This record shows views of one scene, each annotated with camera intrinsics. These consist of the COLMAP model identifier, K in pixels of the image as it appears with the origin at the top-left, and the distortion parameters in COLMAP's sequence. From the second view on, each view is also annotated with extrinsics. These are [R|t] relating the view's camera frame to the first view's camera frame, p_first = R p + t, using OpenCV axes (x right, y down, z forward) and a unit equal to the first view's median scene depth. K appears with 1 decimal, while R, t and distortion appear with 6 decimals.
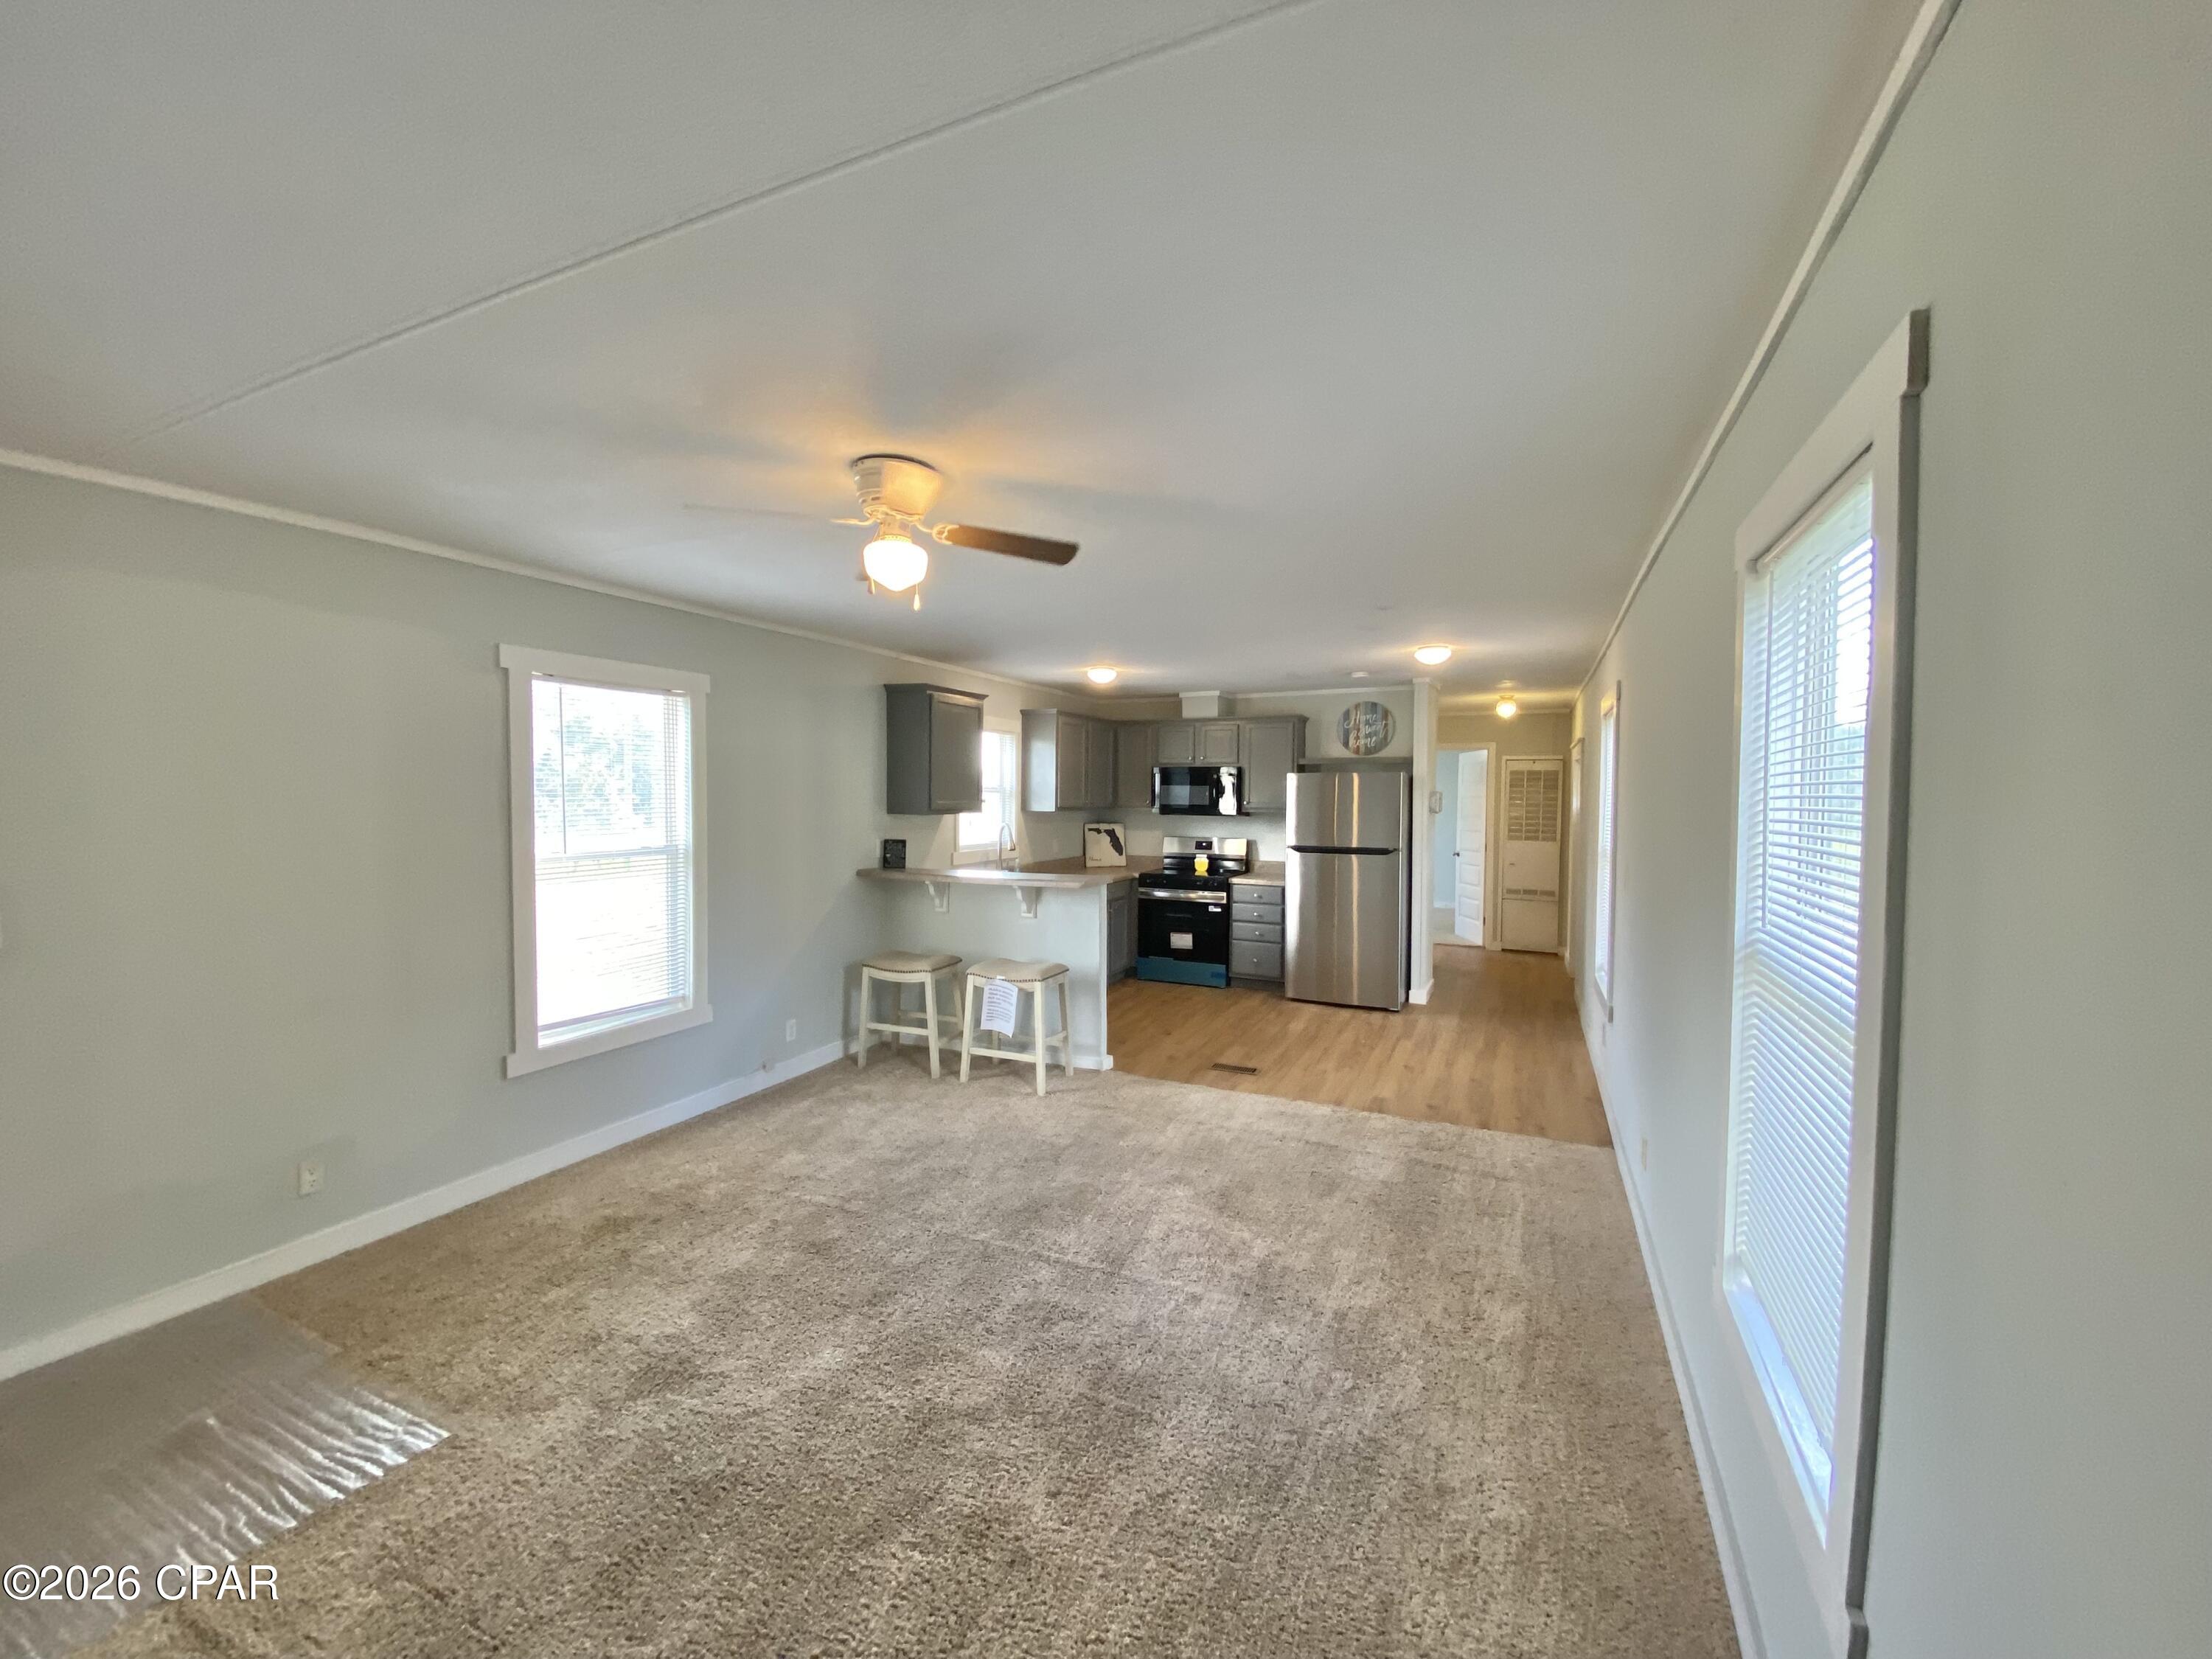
lens RADIAL K [[885.6, 0, 1106.4], [0, 885.6, 820.3], [0, 0, 1]] dist [0.041082, -0.029007]
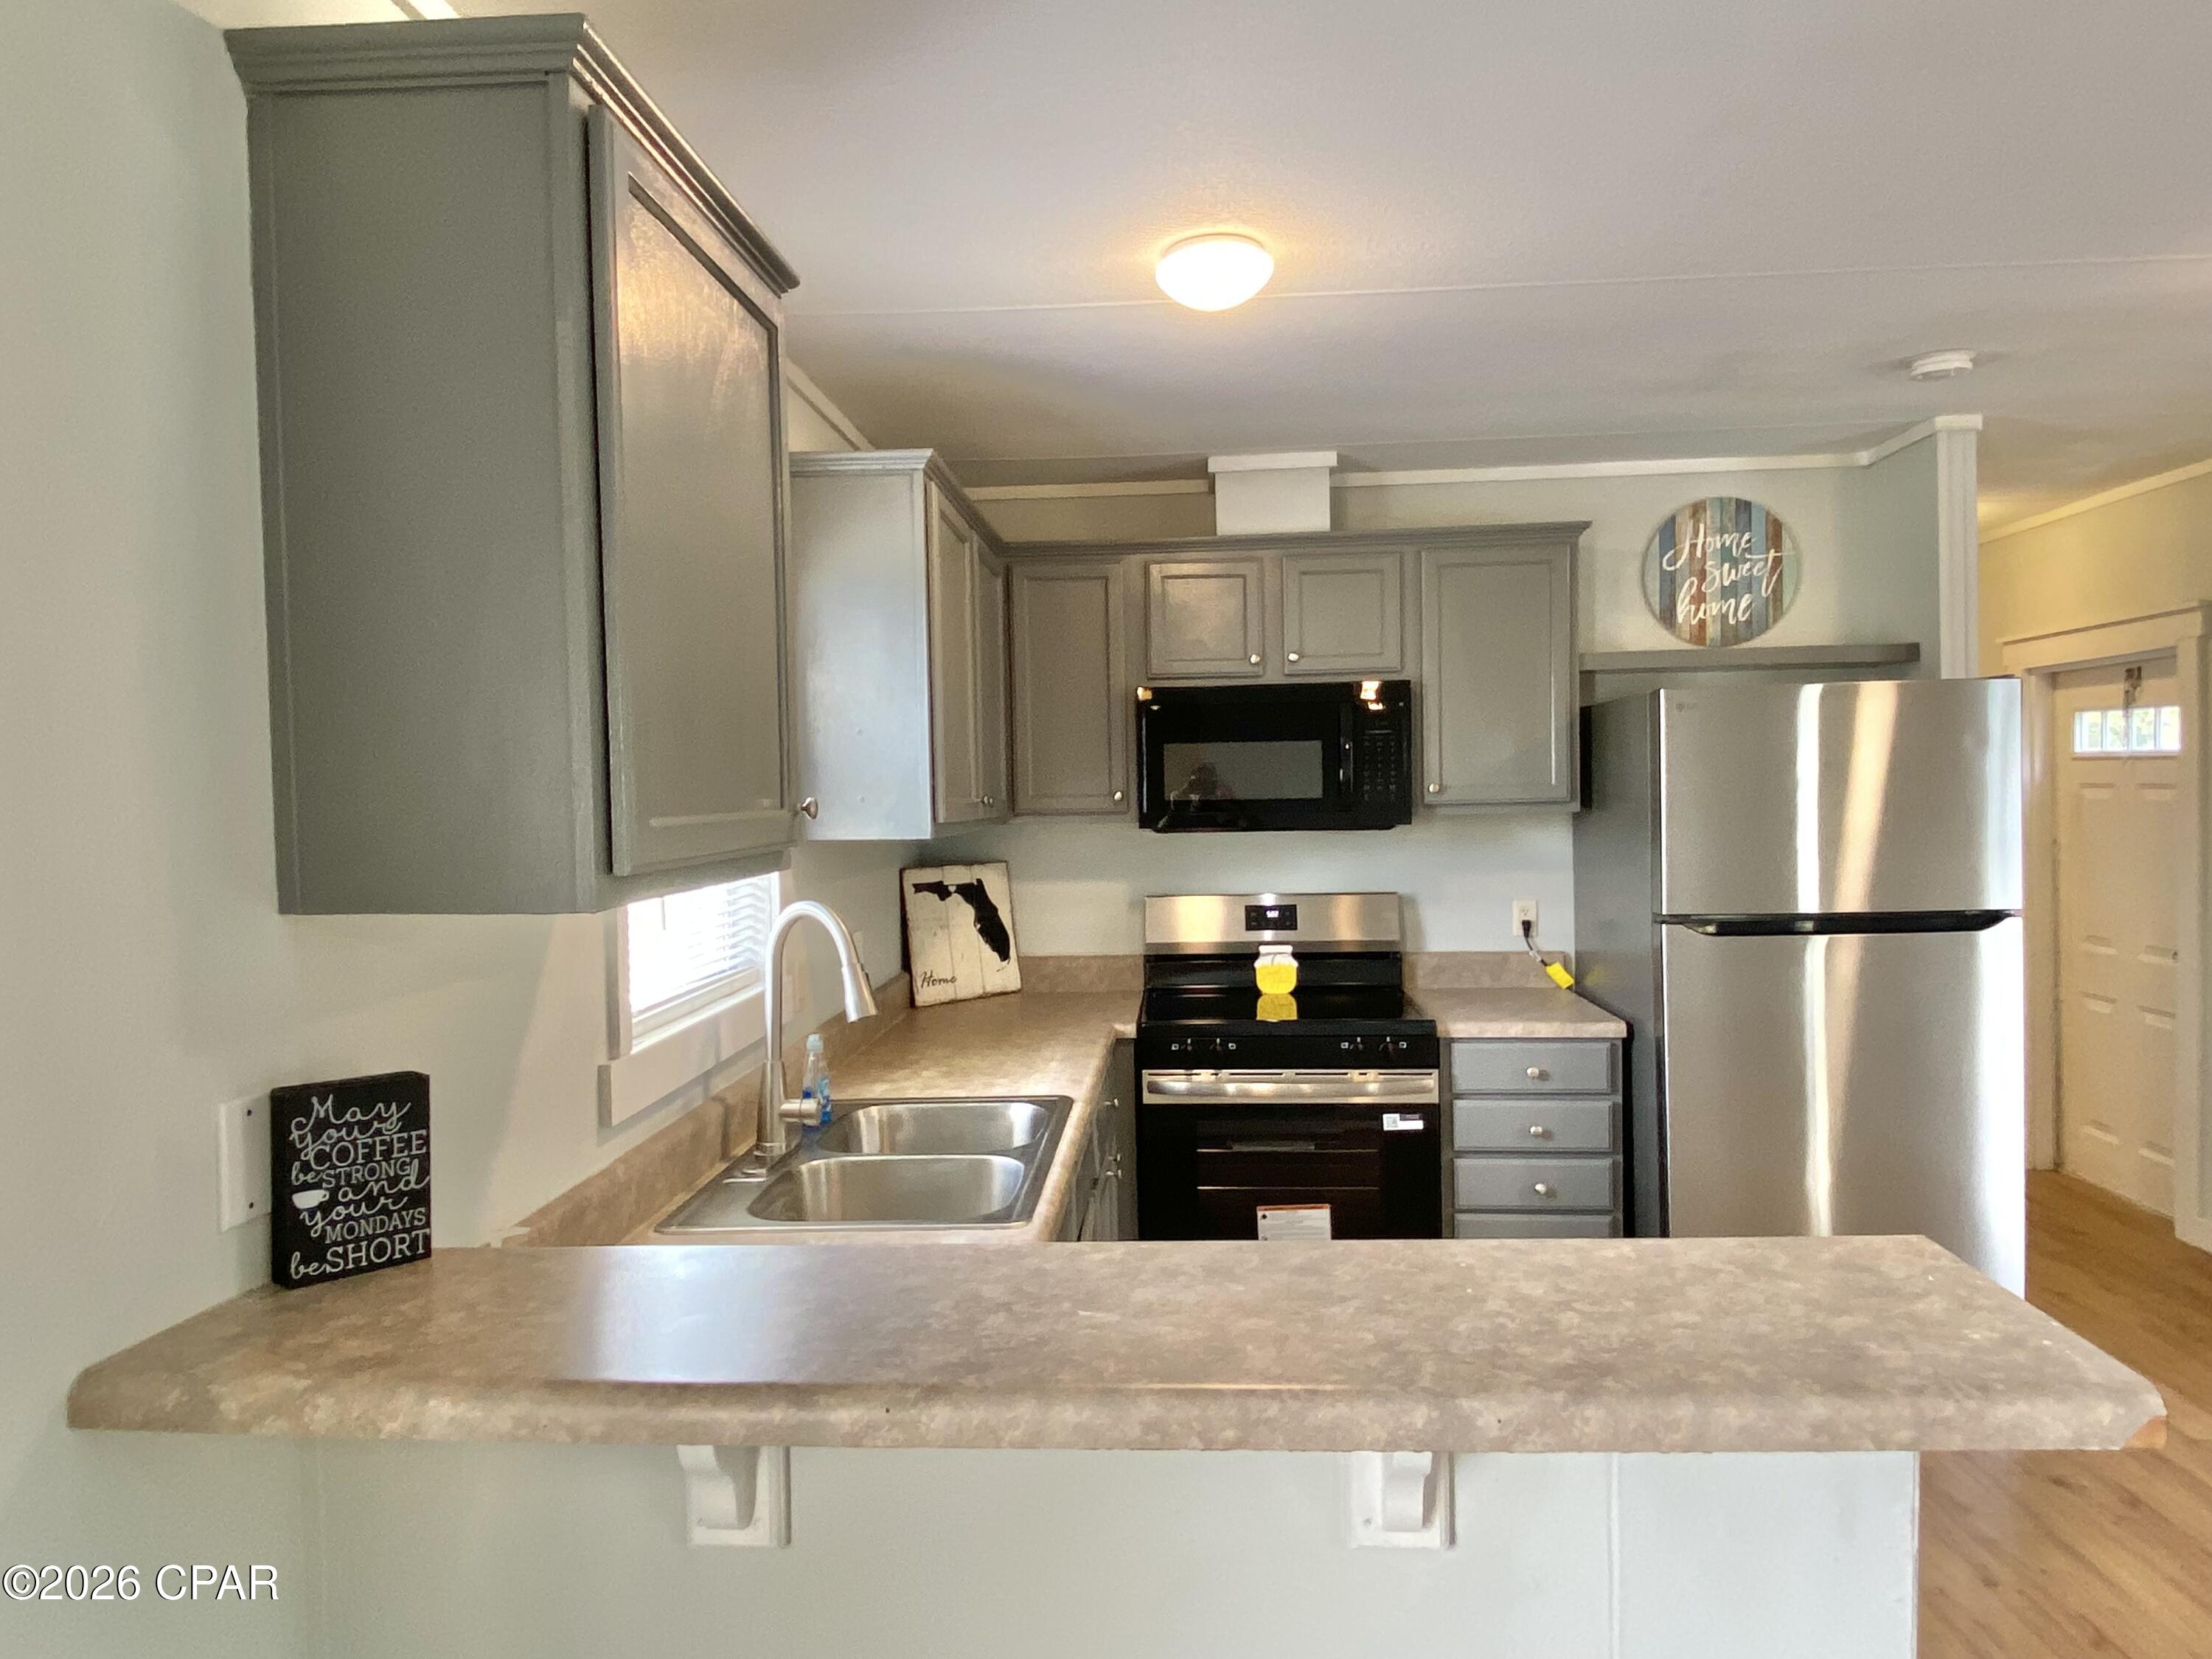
lens RADIAL K [[1417.7, 0, 1096.4], [0, 1417.7, 841.2], [0, 0, 1]] dist [0.037476, -0.046828]
pose [[0.932499, -0.042728, 0.358636, -0.245250], [0.038769, 0.999082, 0.018227, -0.022630], [-0.359086, -0.003093, 0.933300, 0.865987]]
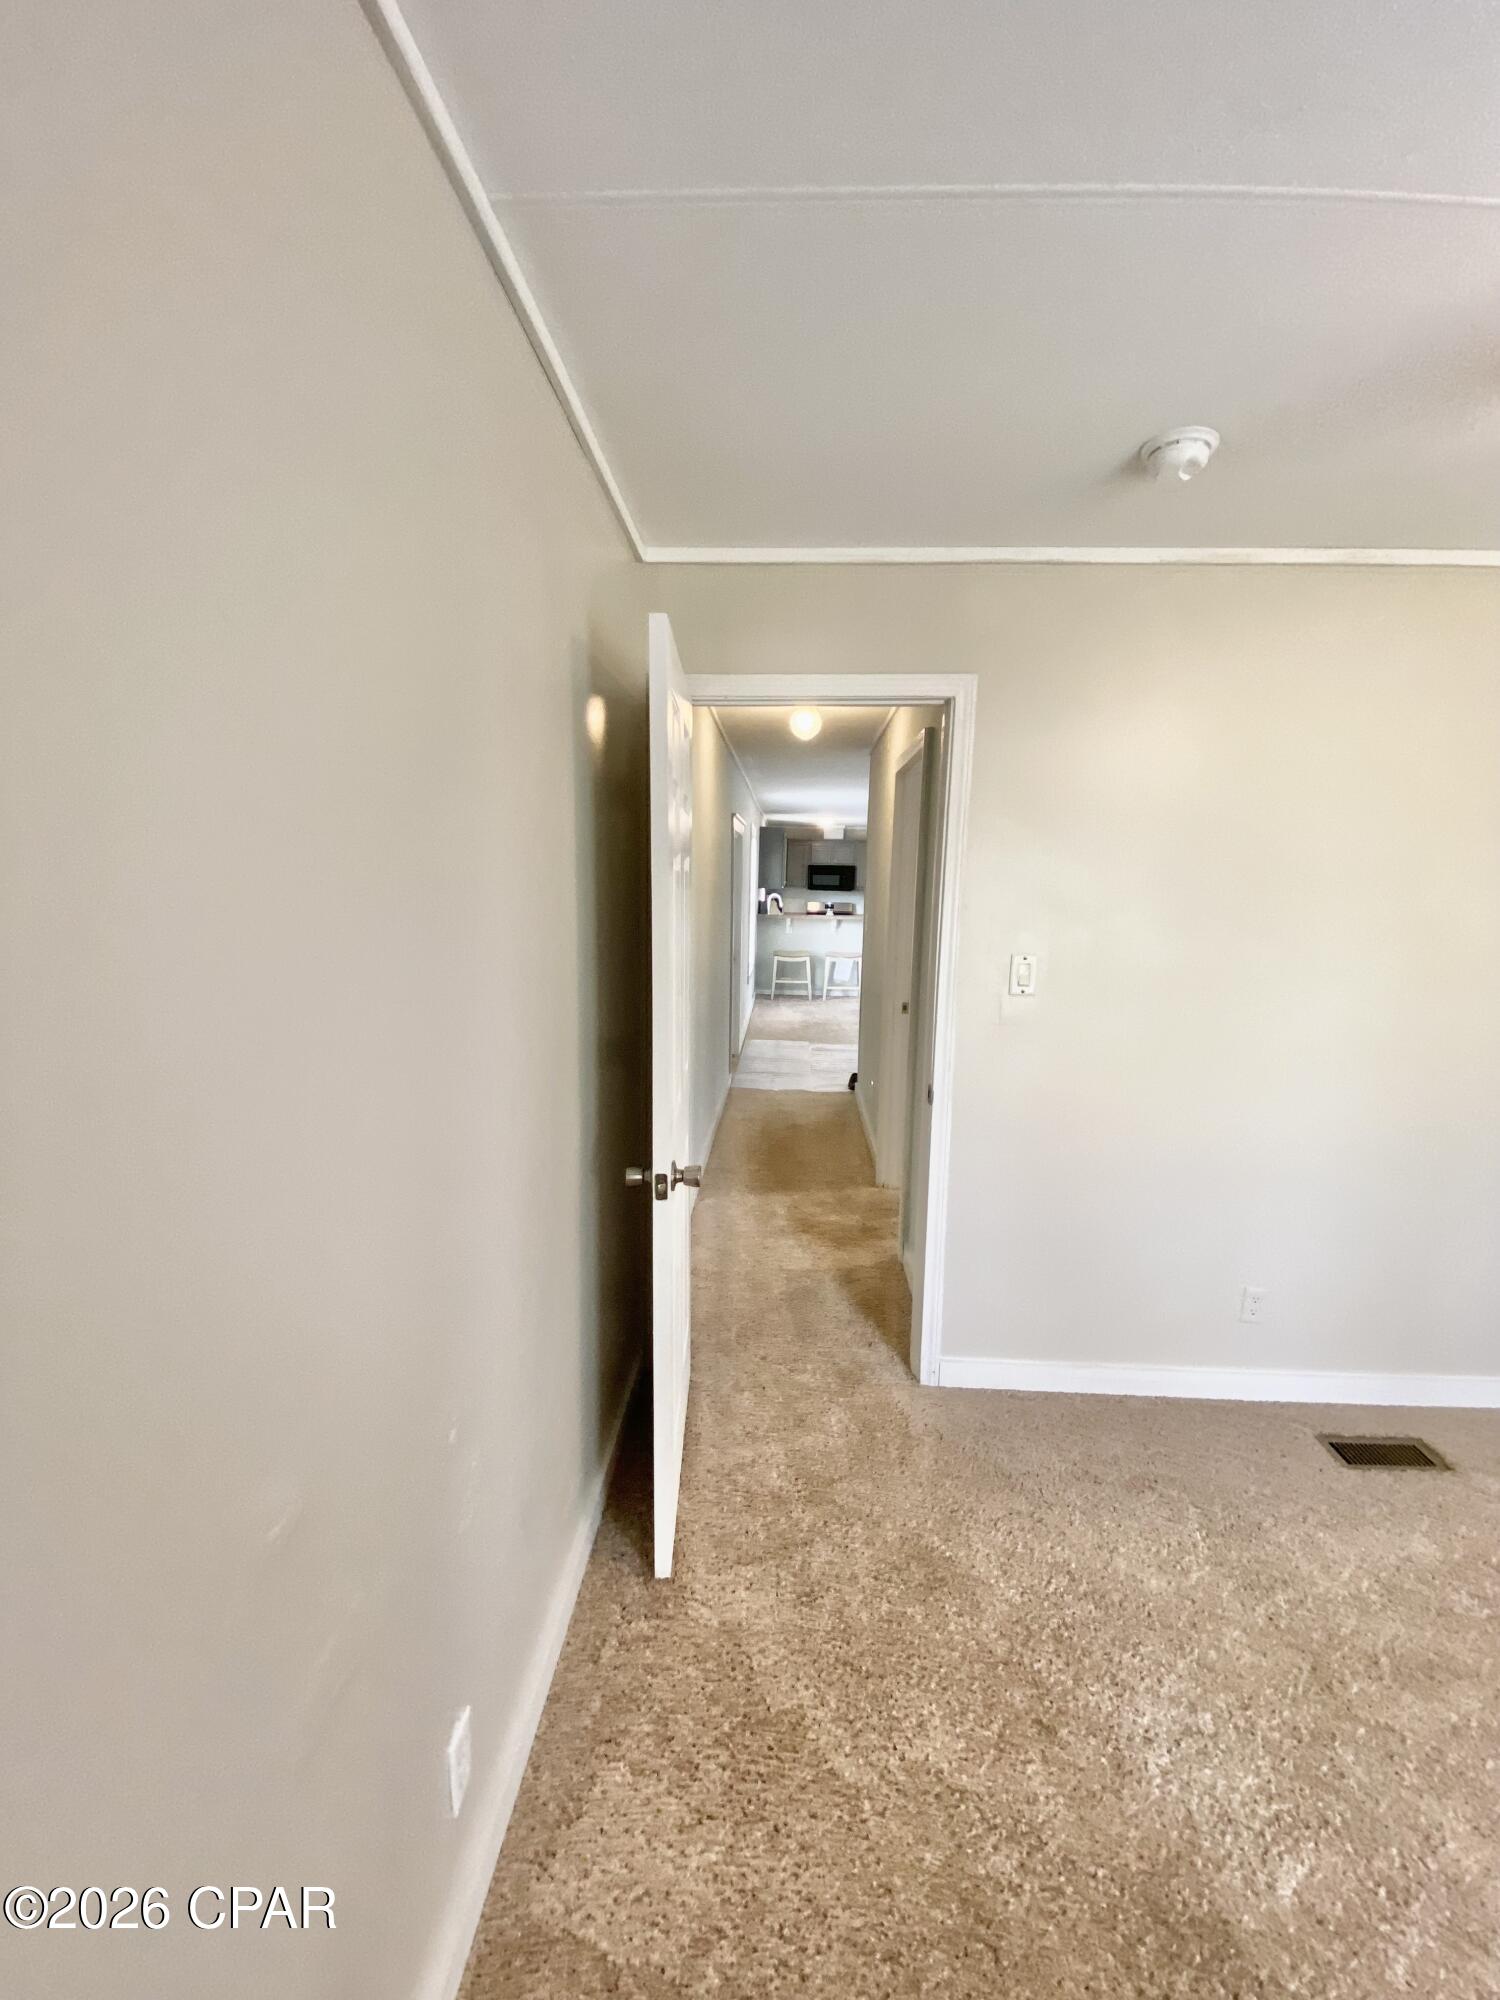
lens RADIAL K [[800.7, 0, 750.0], [0, 800.7, 1000.0], [0, 0, 1]] dist [0.041082, -0.029007]
pose [[0.929108, -0.046489, 0.366874, -1.176818], [0.000439, 0.992205, 0.124616, 0.022236], [-0.369808, -0.115621, 0.921886, -0.953854]]
